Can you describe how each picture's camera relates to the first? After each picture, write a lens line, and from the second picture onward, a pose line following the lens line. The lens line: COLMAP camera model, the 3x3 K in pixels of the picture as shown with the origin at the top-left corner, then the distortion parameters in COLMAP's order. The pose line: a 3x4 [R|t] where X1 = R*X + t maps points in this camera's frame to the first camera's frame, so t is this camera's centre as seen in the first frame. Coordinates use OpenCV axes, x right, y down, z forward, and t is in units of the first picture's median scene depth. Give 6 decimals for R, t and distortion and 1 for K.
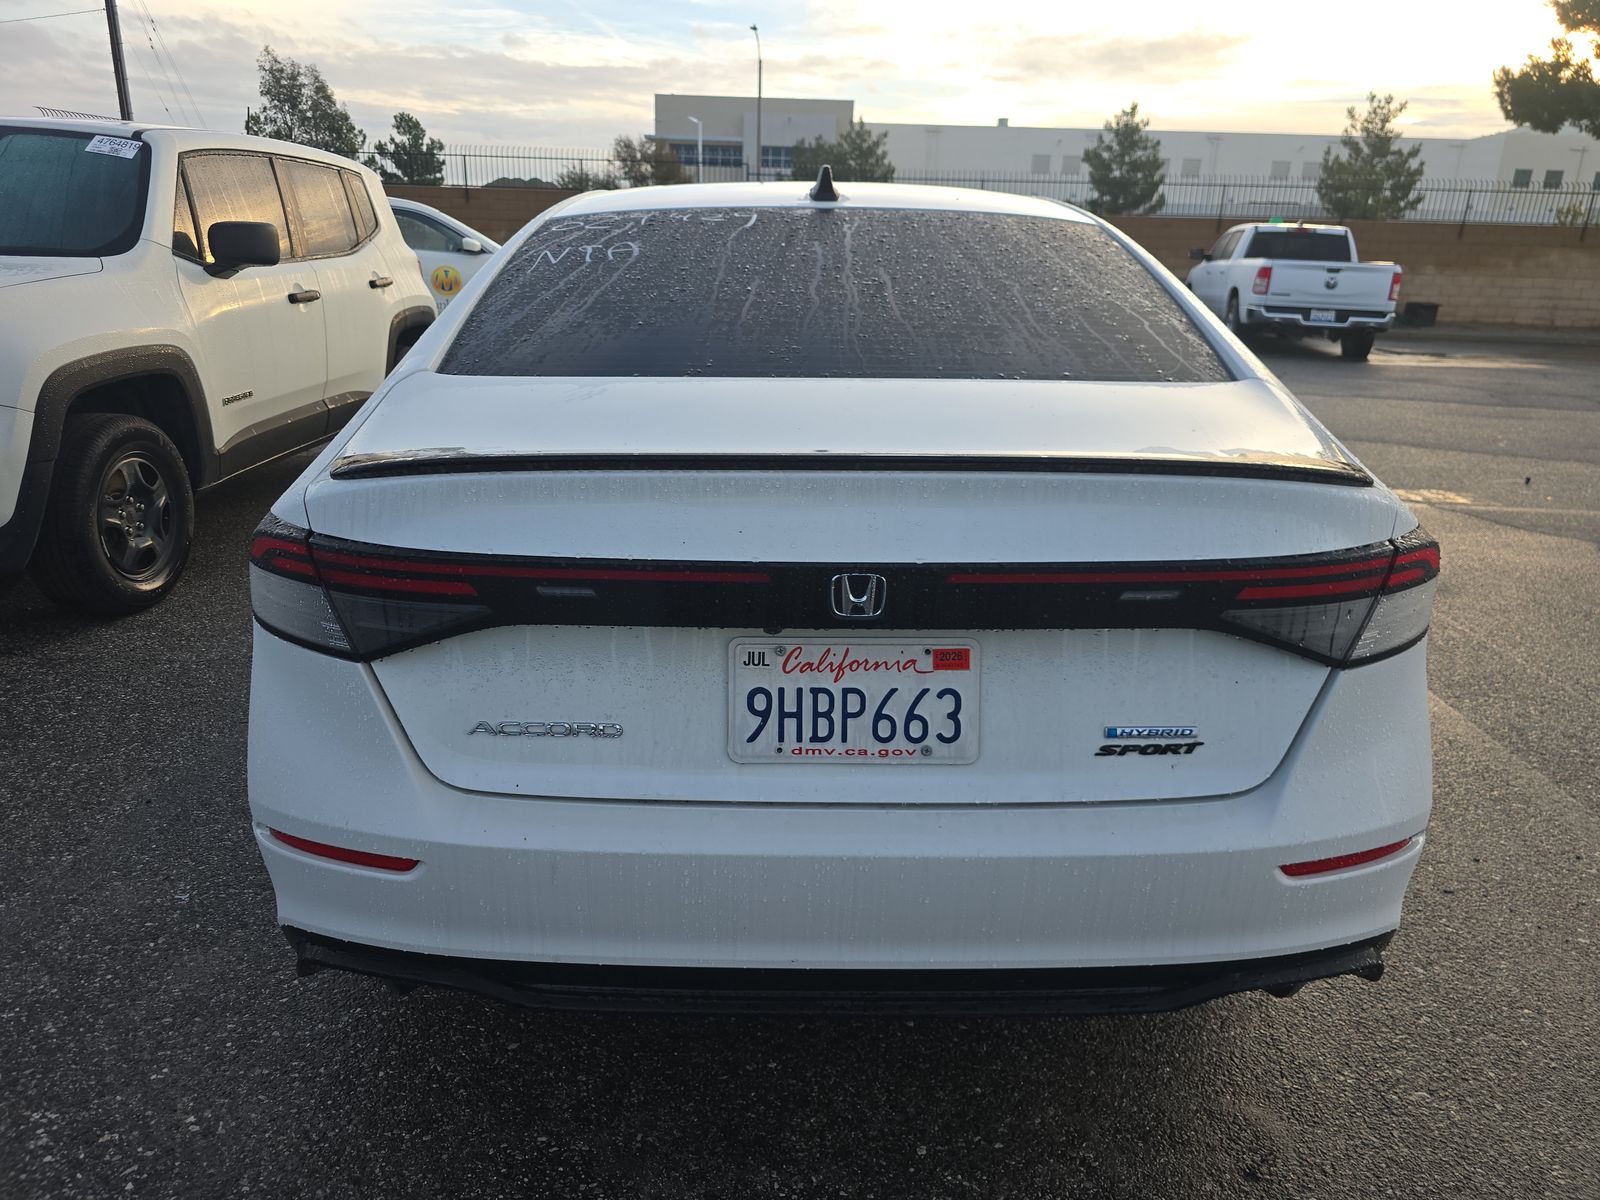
lens RADIAL K [[1079.6, 0, 803.0], [0, 1079.6, 607.9], [0, 0, 1]] dist [0.018816, -0.023880]
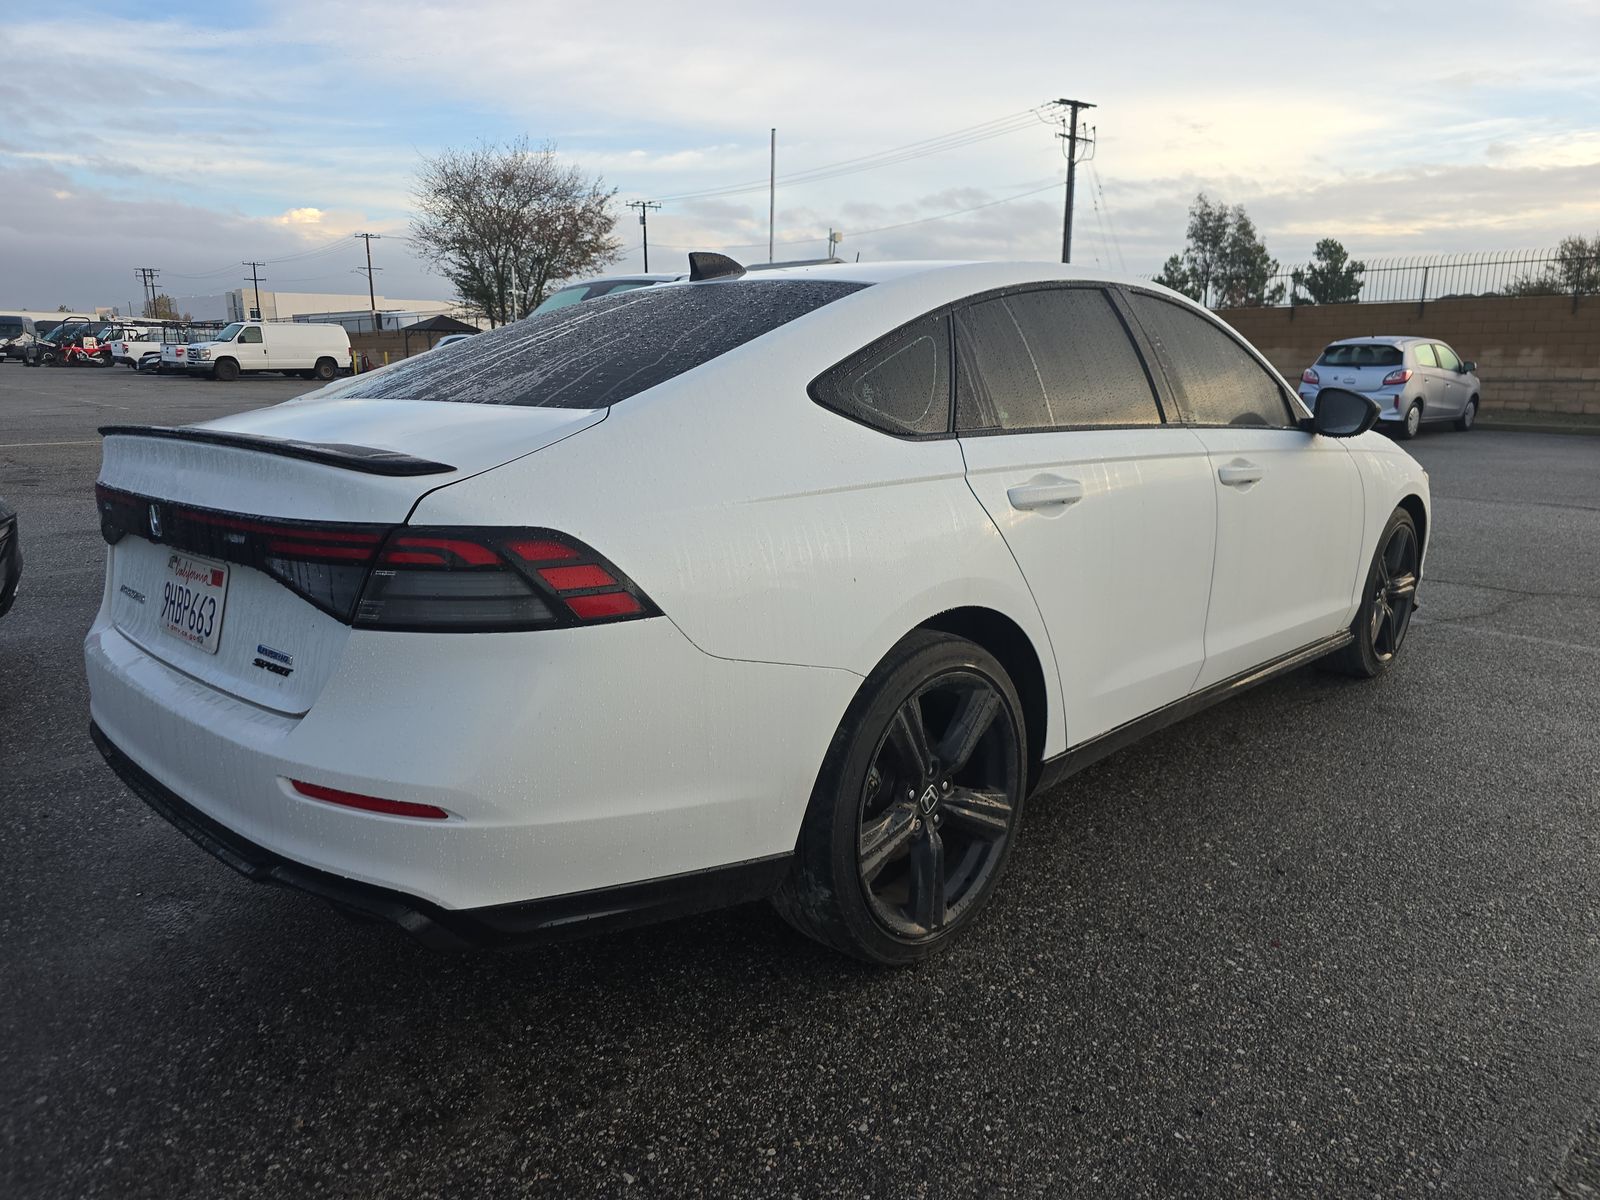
lens RADIAL K [[1079.6, 0, 803.0], [0, 1079.6, 607.9], [0, 0, 1]] dist [0.018816, -0.023880]
pose [[0.705738, 0.125028, -0.697354, 0.143651], [-0.199734, 0.979491, -0.026524, -0.002704], [0.679736, 0.158005, 0.716236, 0.042593]]
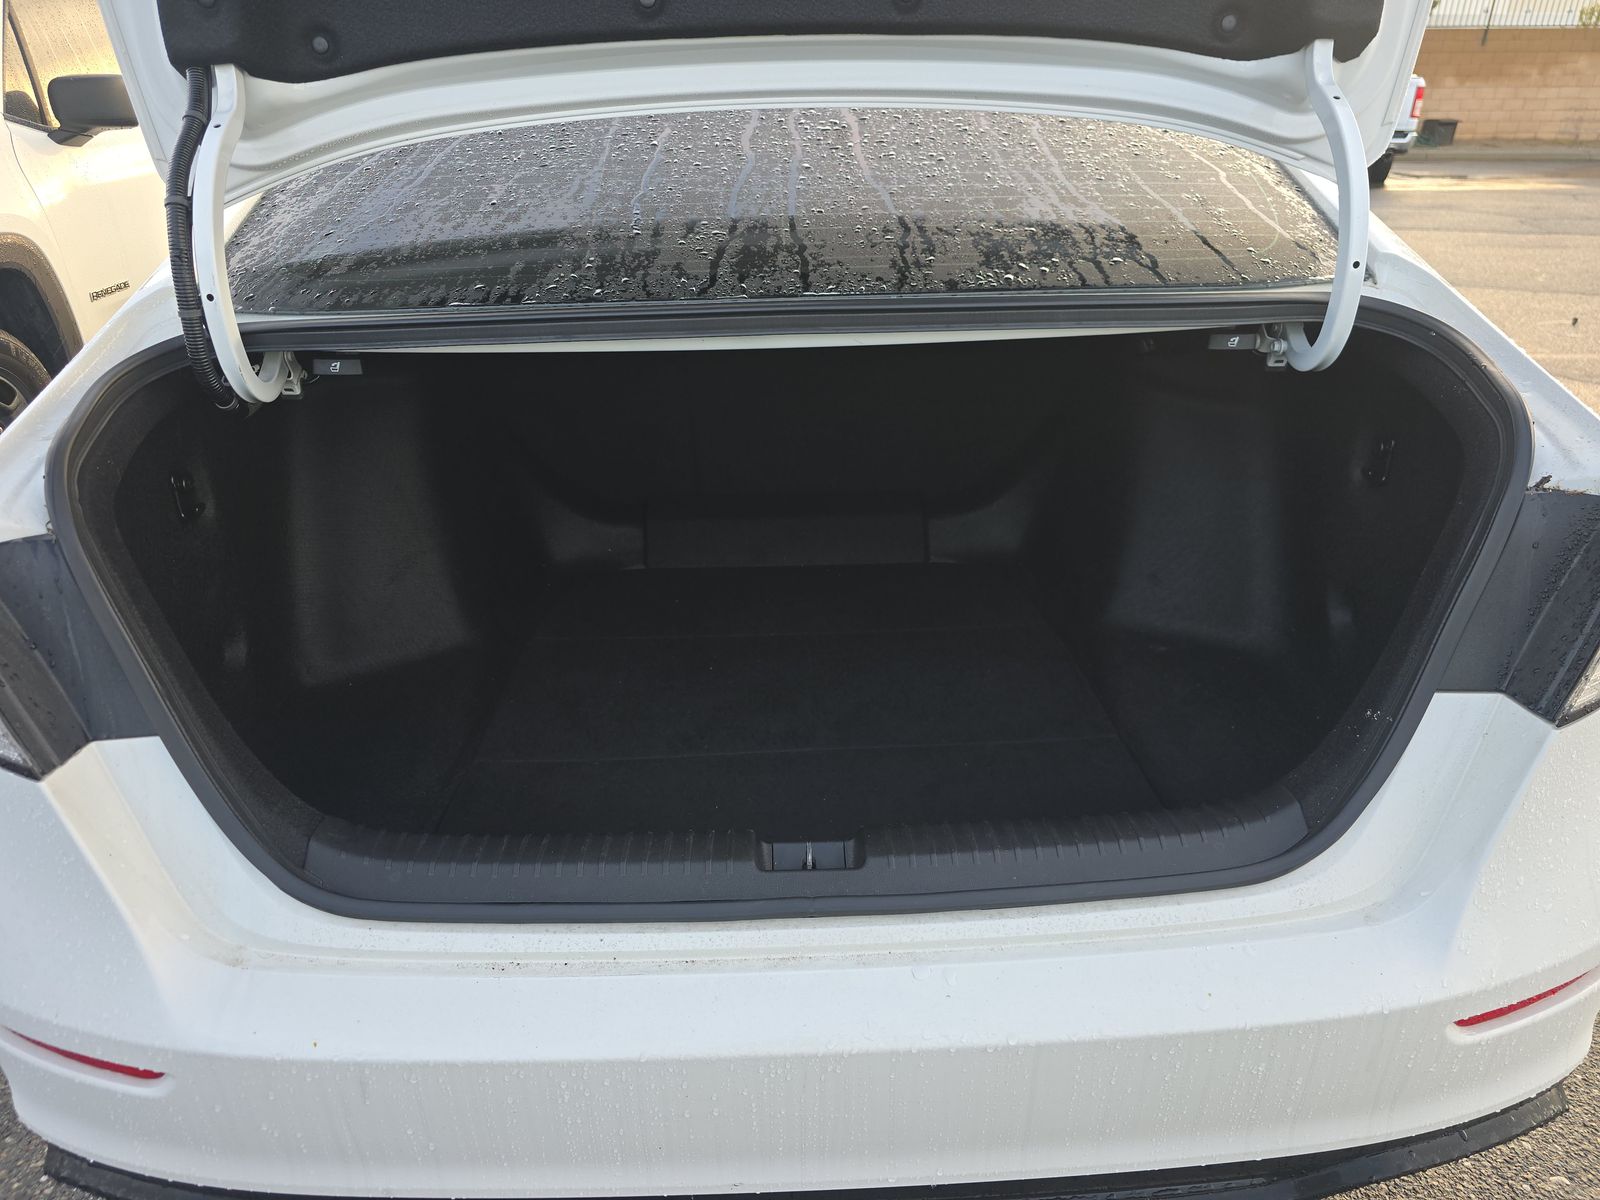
lens RADIAL K [[1079.6, 0, 803.0], [0, 1079.6, 607.9], [0, 0, 1]] dist [0.018816, -0.023880]
pose [[0.999253, -0.038576, 0.002436, 0.003914], [0.037924, 0.990638, 0.131145, -0.010309], [-0.007473, -0.130955, 0.991360, 0.032005]]
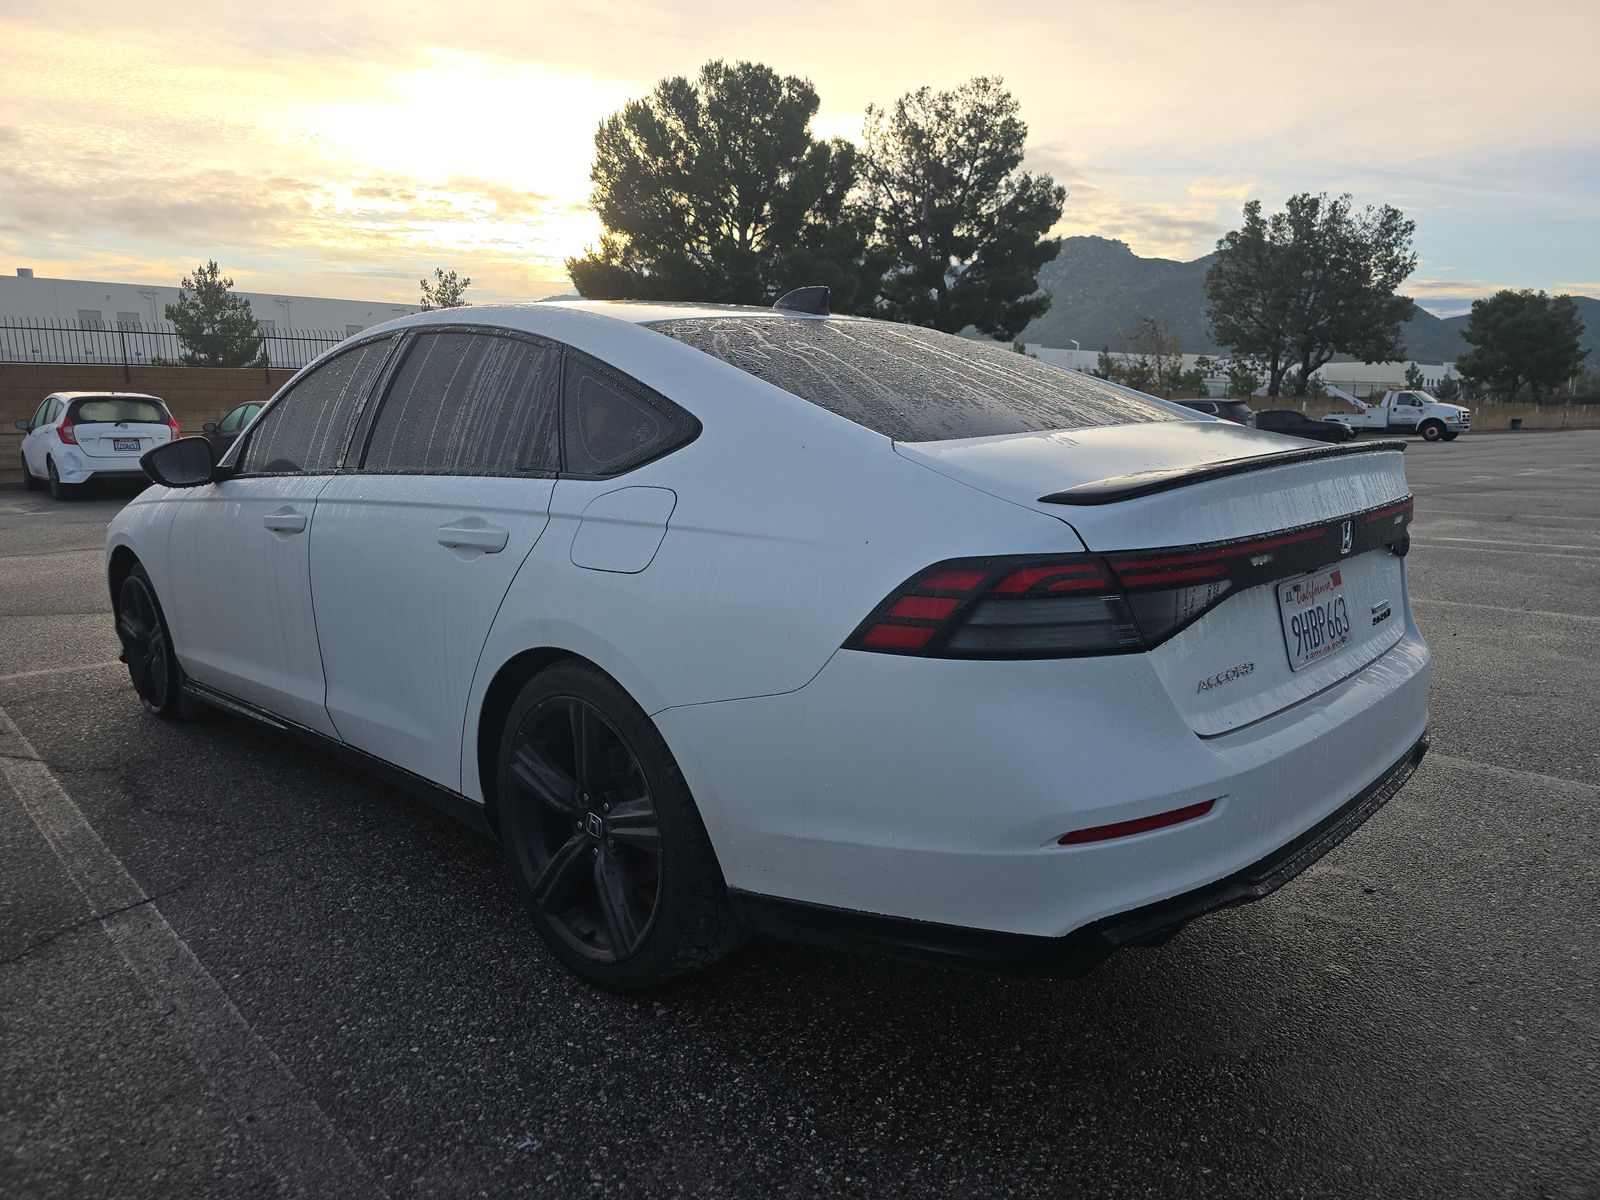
lens RADIAL K [[1079.6, 0, 803.0], [0, 1079.6, 607.9], [0, 0, 1]] dist [0.018816, -0.023880]
pose [[0.700085, -0.150556, 0.698008, -0.128478], [0.244742, 0.968902, -0.036484, -0.003914], [-0.670808, 0.196373, 0.715160, 0.033374]]
